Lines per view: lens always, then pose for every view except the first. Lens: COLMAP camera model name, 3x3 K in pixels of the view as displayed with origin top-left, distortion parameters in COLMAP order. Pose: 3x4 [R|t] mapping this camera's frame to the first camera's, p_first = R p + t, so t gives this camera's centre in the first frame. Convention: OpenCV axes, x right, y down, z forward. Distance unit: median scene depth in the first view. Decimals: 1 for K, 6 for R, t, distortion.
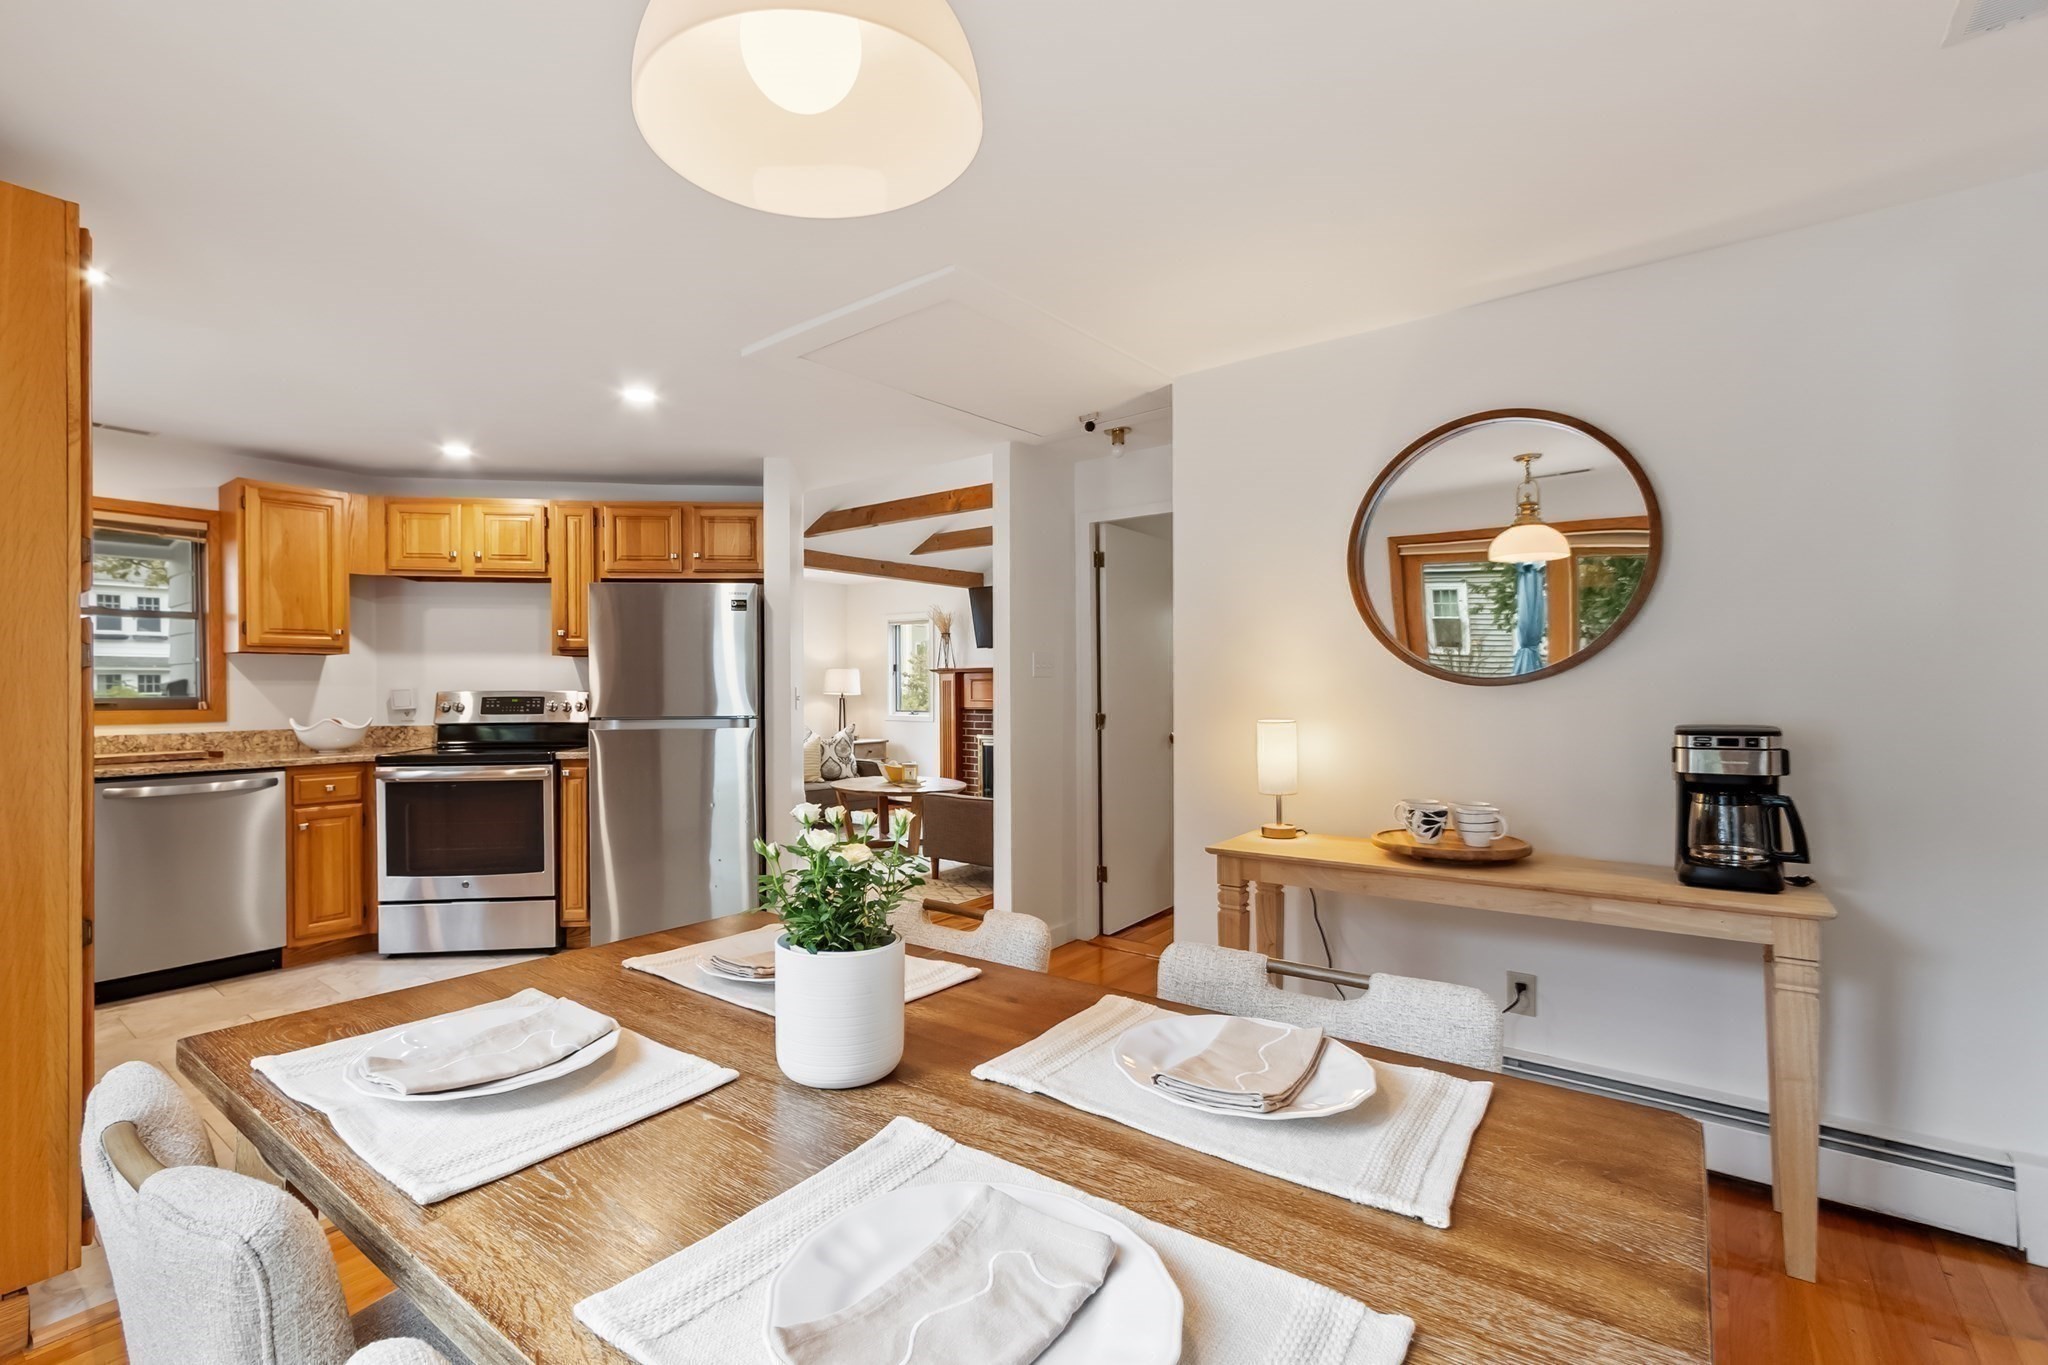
lens RADIAL K [[912.8, 0, 983.4], [0, 912.8, 690.7], [0, 0, 1]] dist [0.000466, -0.000197]
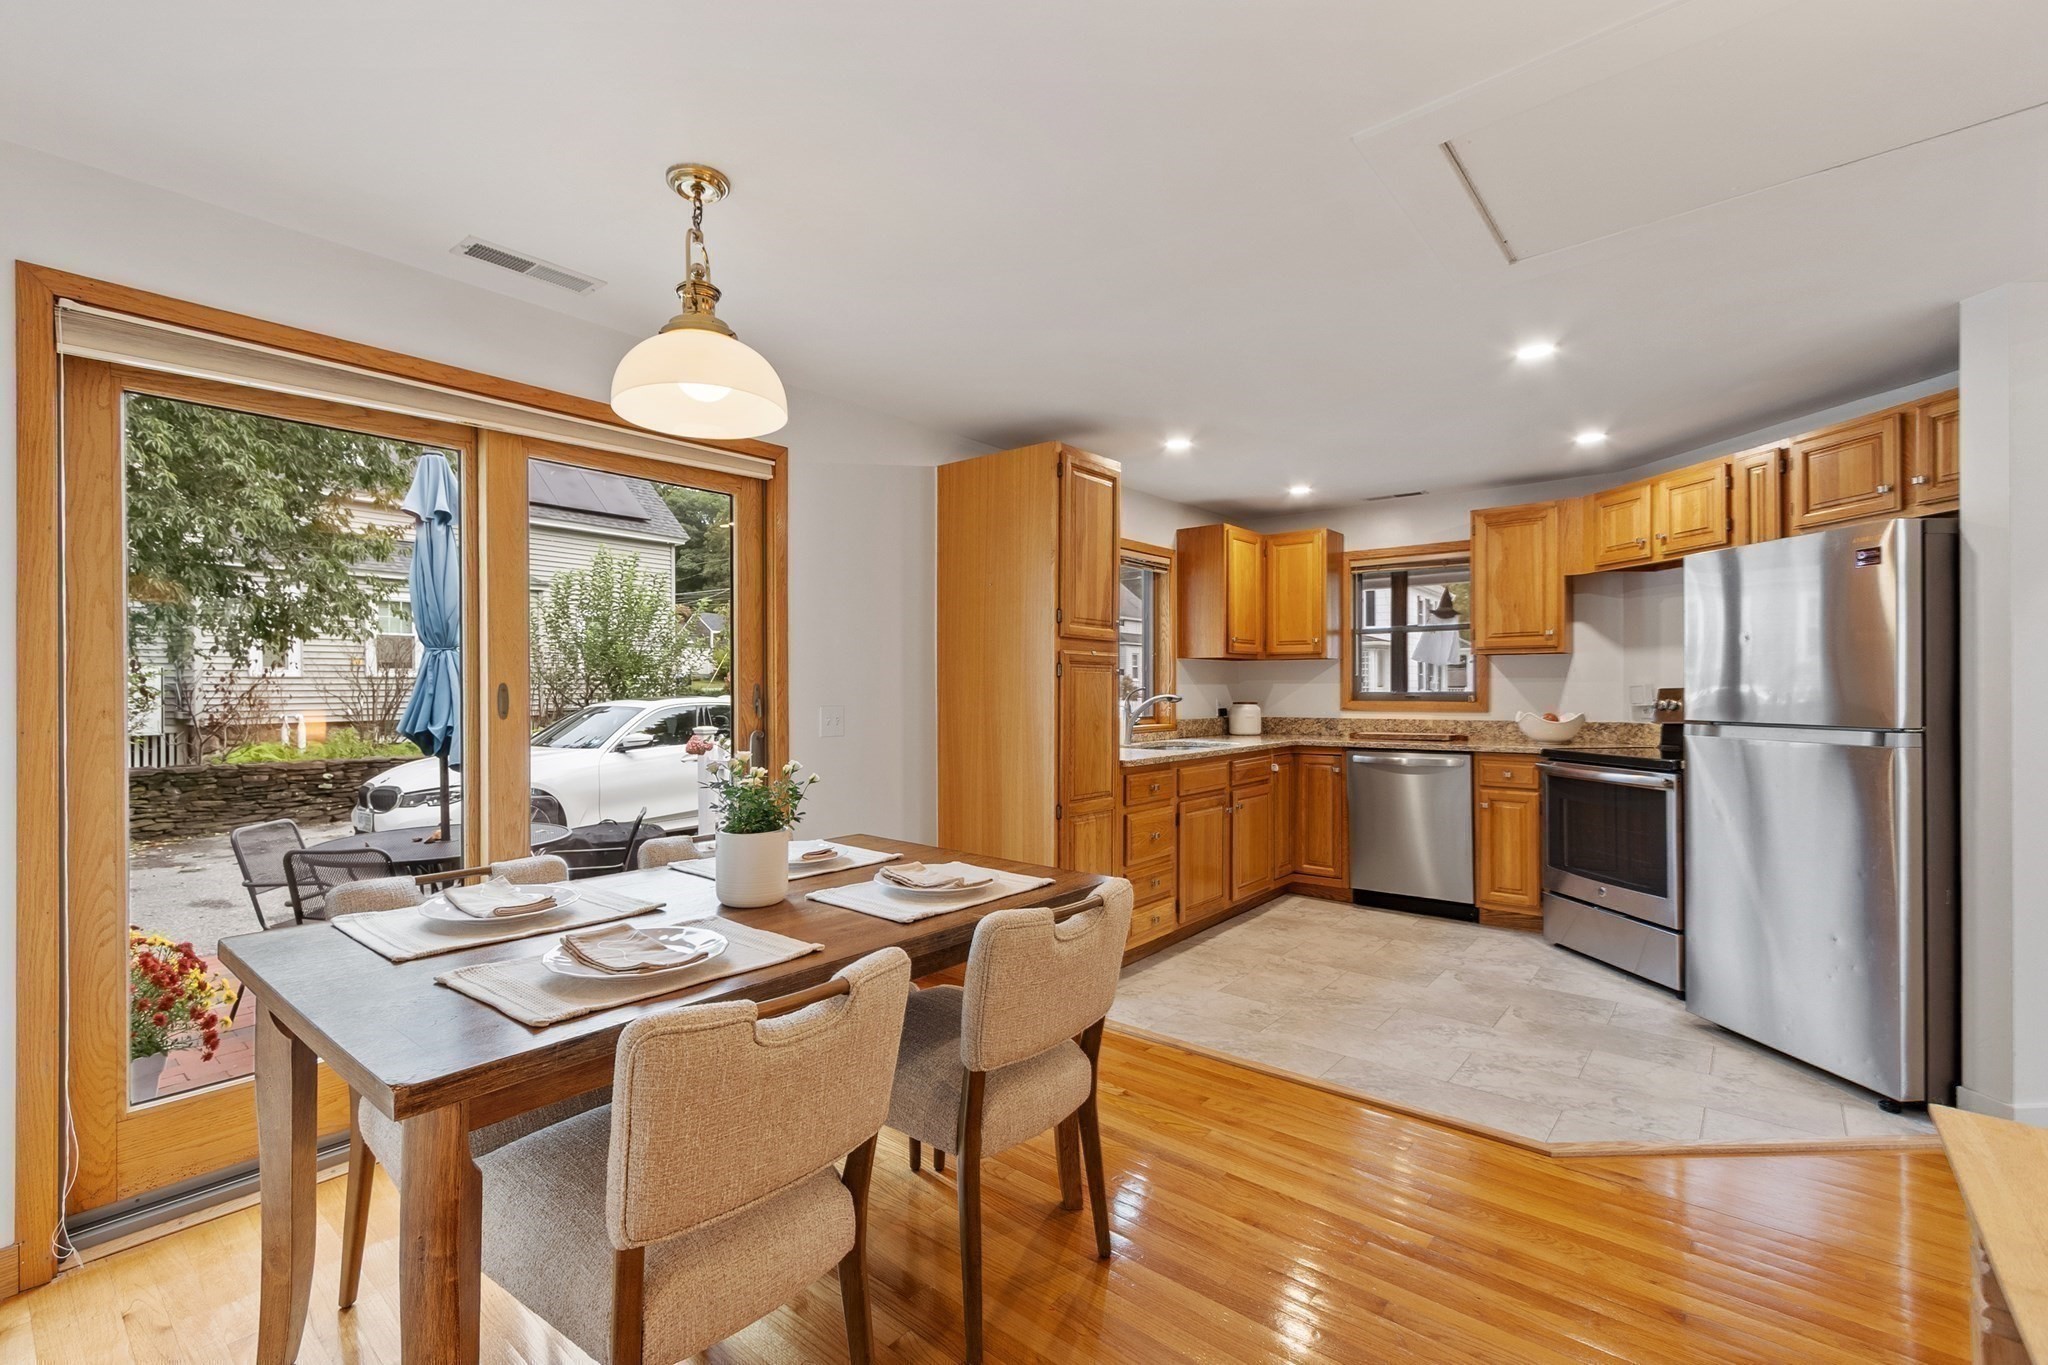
lens RADIAL K [[907.5, 0, 974.6], [0, 907.5, 691.9], [0, 0, 1]] dist [0.002762, 0.000024]
pose [[-0.054410, 0.007824, -0.998488, 0.397474], [-0.001222, 0.999968, 0.007902, -0.001909], [0.998518, 0.001650, -0.054398, 0.384790]]
